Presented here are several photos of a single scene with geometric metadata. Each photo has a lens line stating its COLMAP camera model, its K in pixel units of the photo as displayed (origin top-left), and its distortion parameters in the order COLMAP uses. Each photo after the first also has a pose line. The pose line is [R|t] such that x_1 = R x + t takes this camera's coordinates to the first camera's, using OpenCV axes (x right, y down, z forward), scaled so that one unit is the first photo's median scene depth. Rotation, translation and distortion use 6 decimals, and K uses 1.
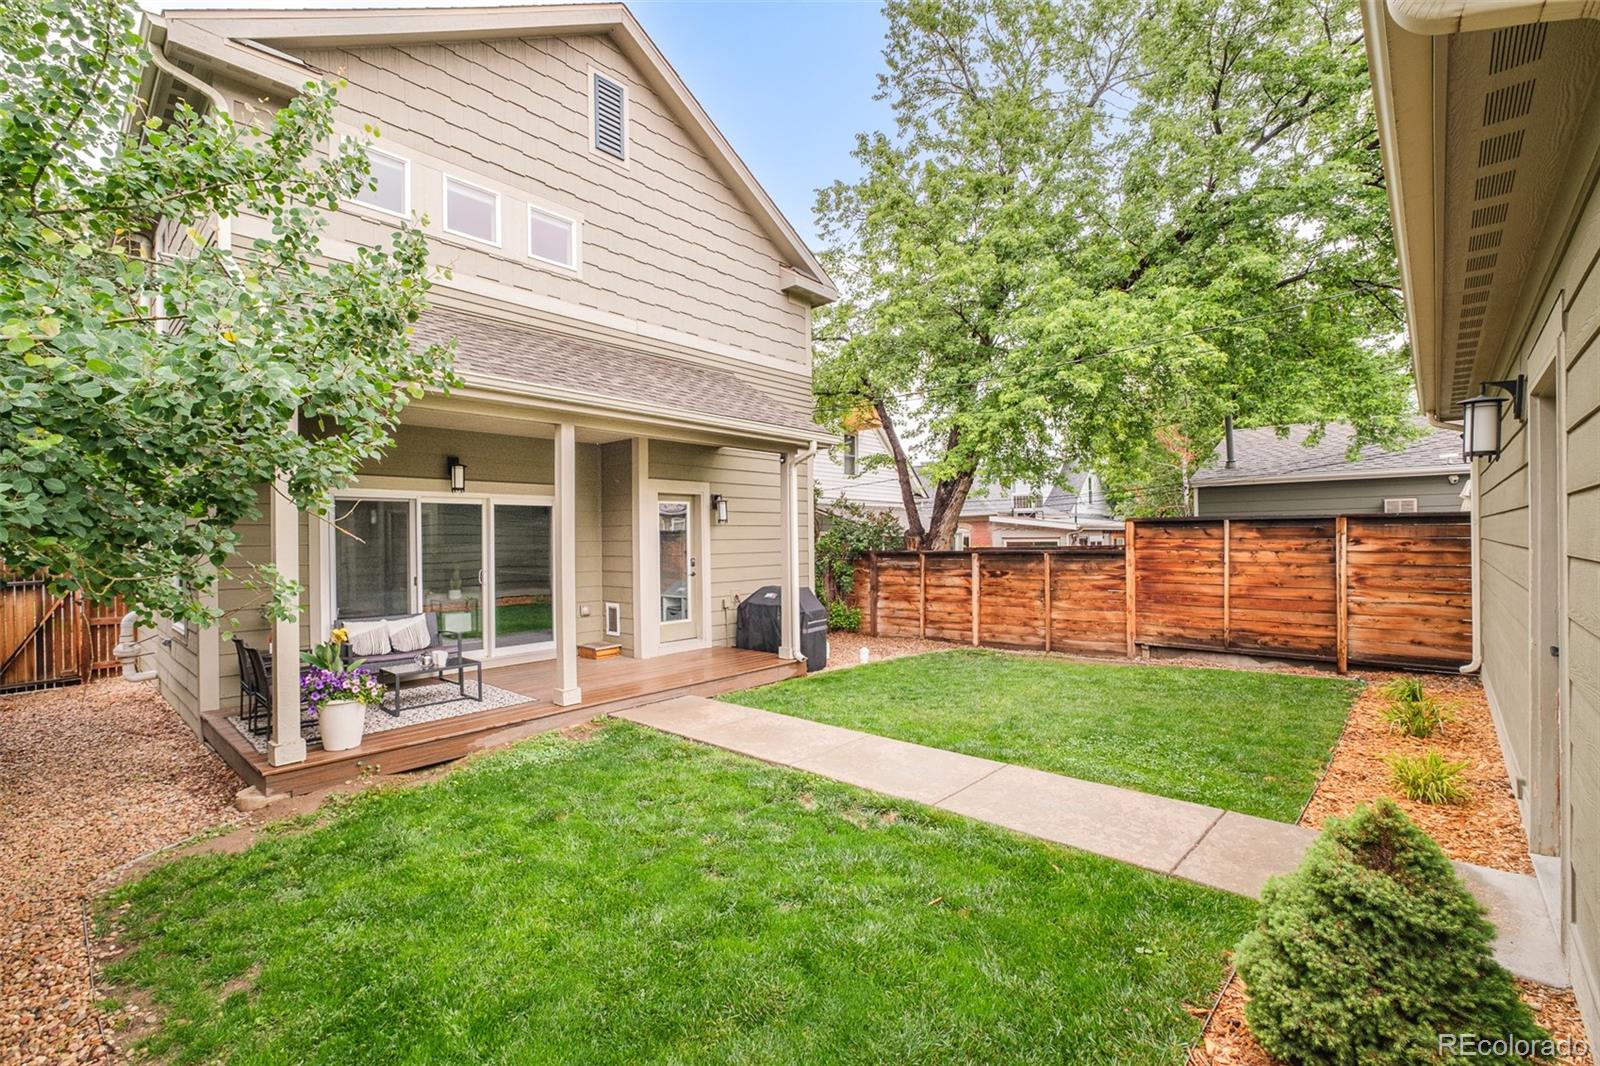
lens RADIAL K [[703.3, 0, 791.1], [0, 703.3, 542.5], [0, 0, 1]] dist [-0.000175, -0.000122]
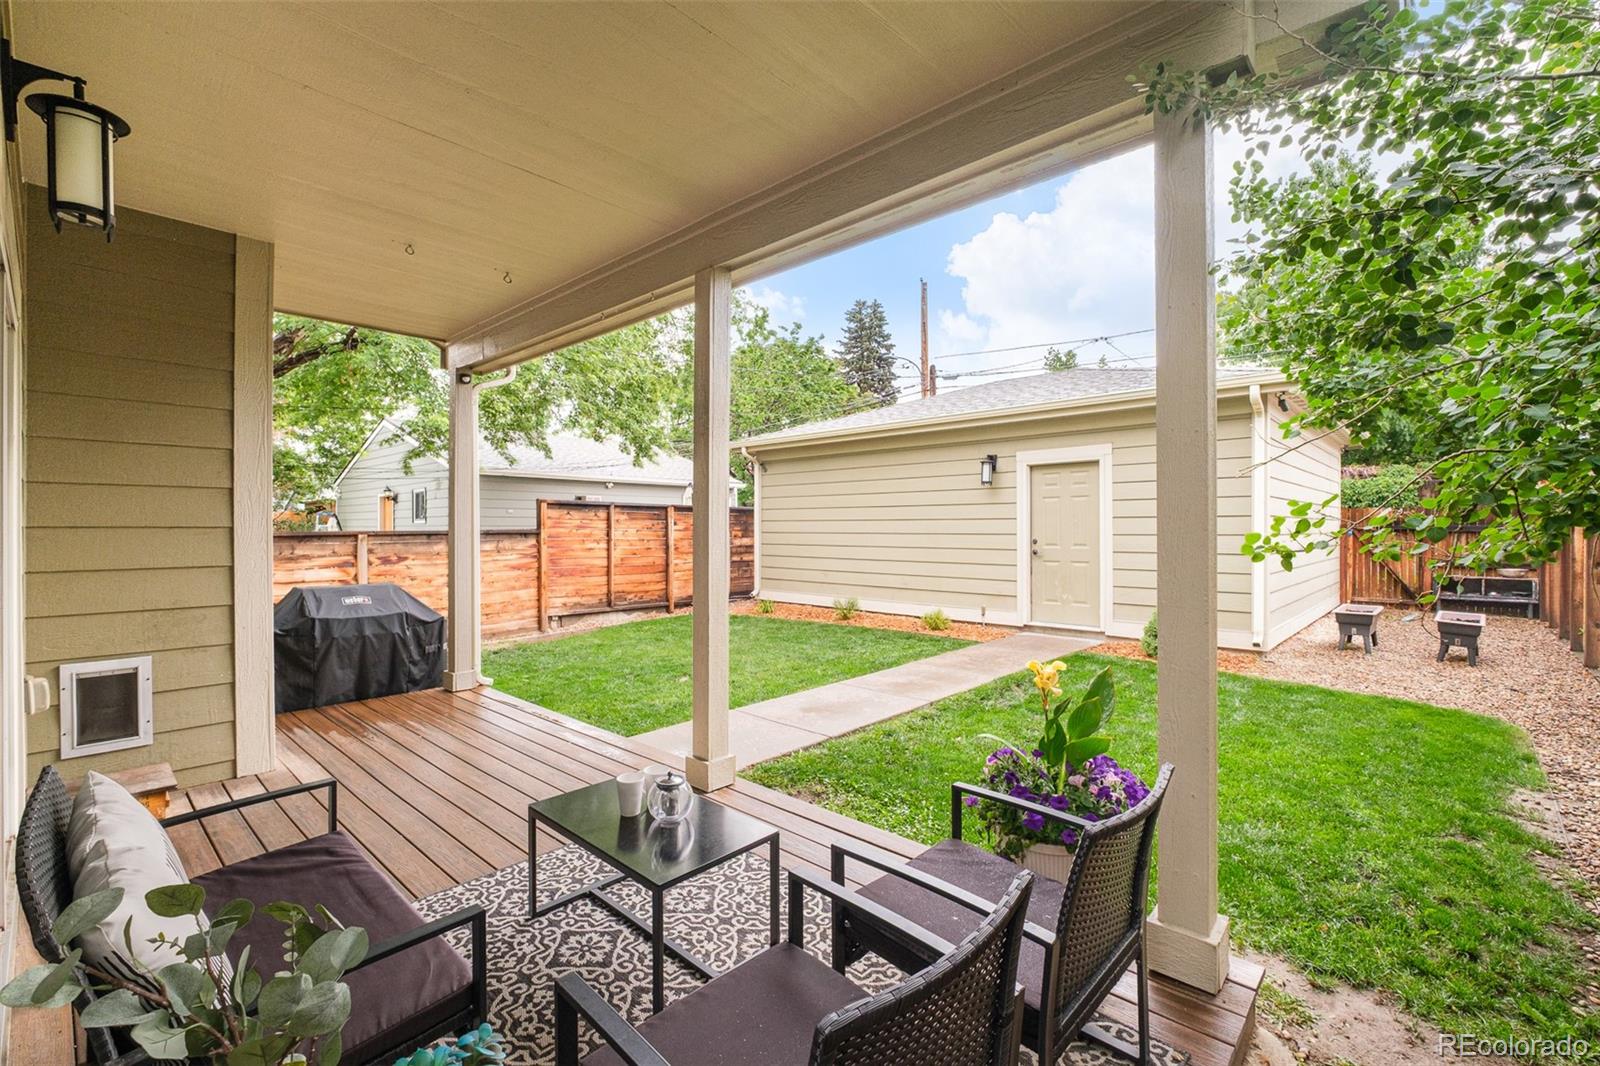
lens RADIAL K [[703.3, 0, 791.1], [0, 703.3, 542.5], [0, 0, 1]] dist [-0.000175, -0.000122]
pose [[0.009648, -0.009463, 0.999909, -0.615565], [0.005166, 0.999942, 0.009413, 0.023746], [-0.999940, 0.005074, 0.009697, 0.653261]]
